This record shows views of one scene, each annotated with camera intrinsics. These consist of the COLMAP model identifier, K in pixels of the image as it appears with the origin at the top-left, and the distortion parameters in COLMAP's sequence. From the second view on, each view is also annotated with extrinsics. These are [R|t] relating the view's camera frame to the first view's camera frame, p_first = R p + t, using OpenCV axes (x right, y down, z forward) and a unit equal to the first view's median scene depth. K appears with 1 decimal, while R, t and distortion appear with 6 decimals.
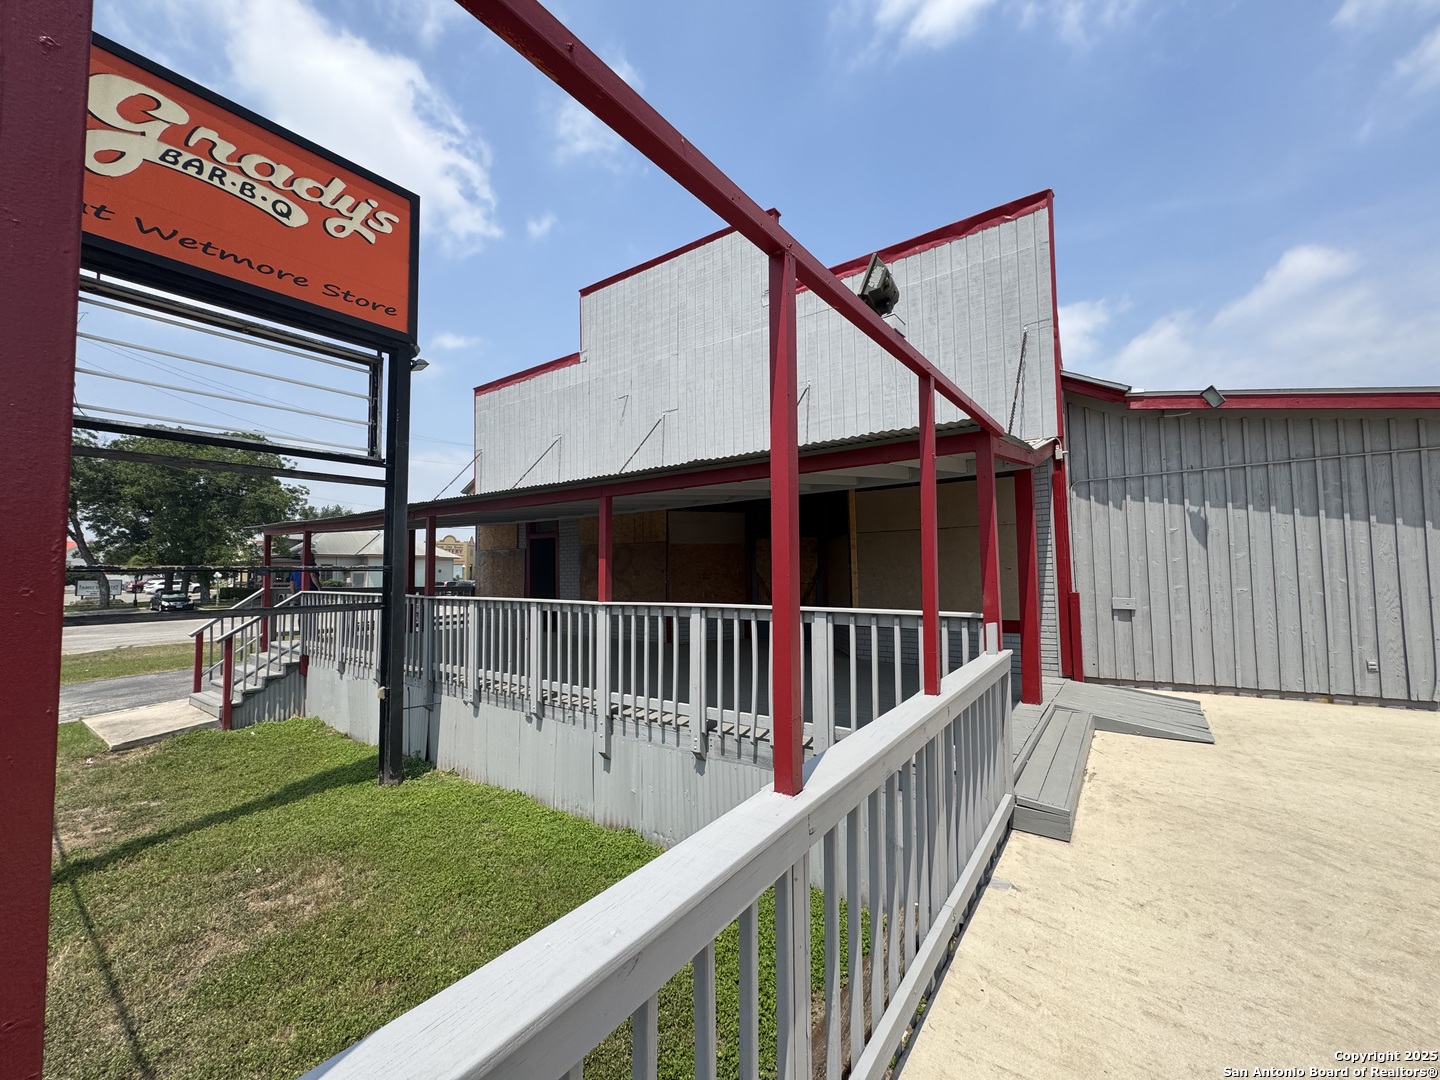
lens RADIAL K [[572.1, 0, 725.7], [0, 572.1, 540.6], [0, 0, 1]] dist [-0.003015, 0.001005]
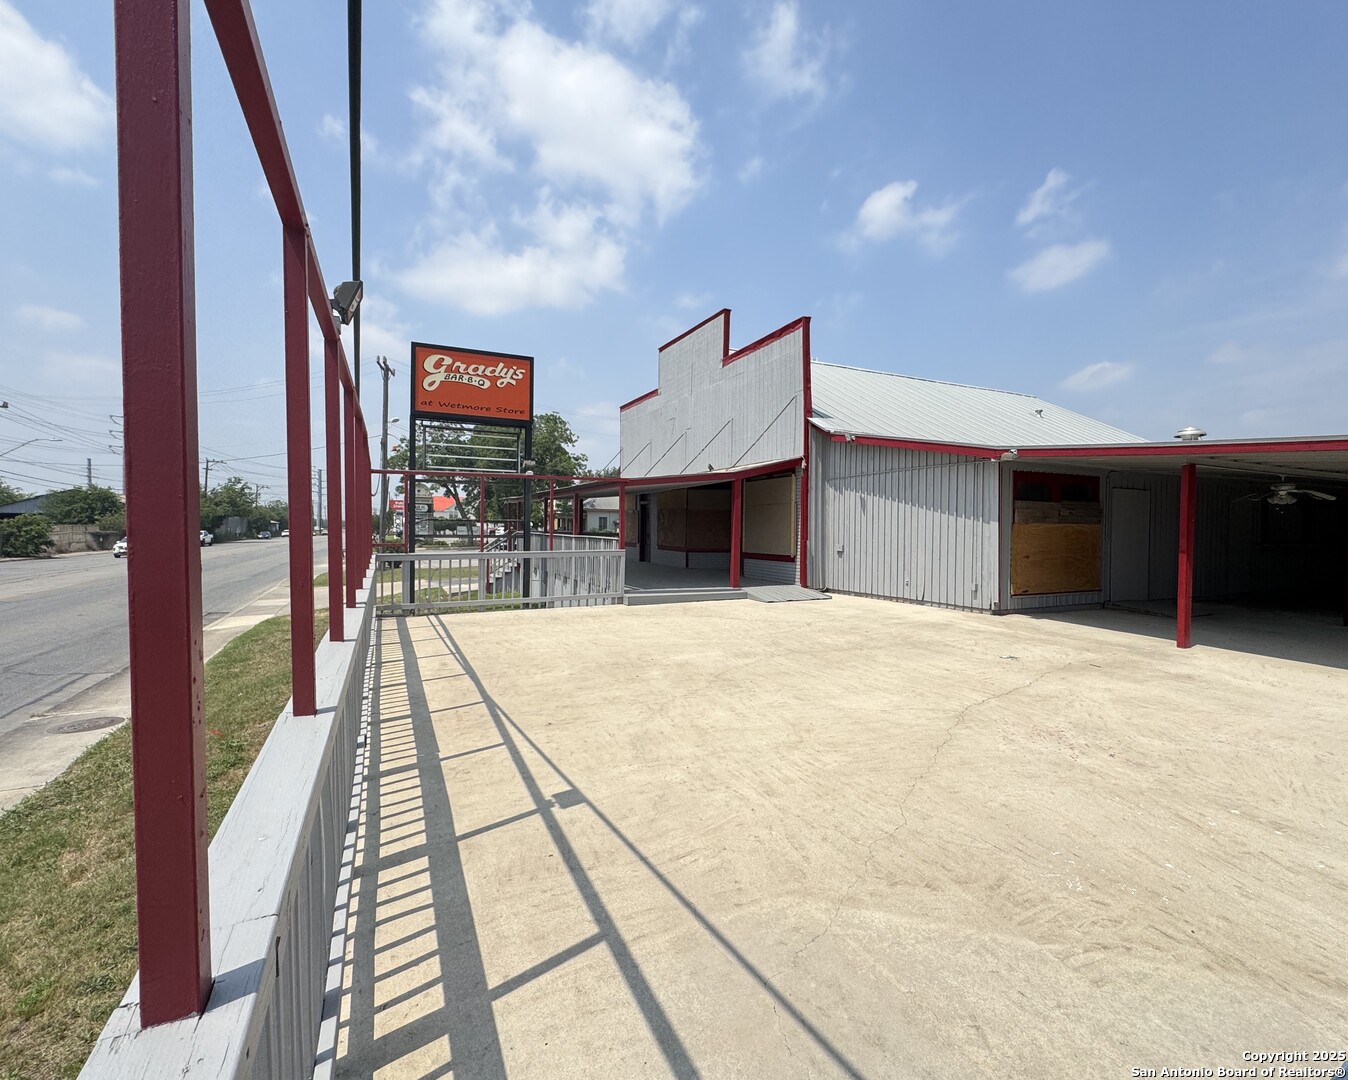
lens RADIAL K [[546.7, 0, 673.6], [0, 546.7, 536.0], [0, 0, 1]] dist [0.014158, 0.000029]
pose [[0.891180, 0.029883, -0.452664, 1.349183], [0.001305, 0.997655, 0.068431, -0.060608], [0.453647, -0.061575, 0.889052, -1.014101]]
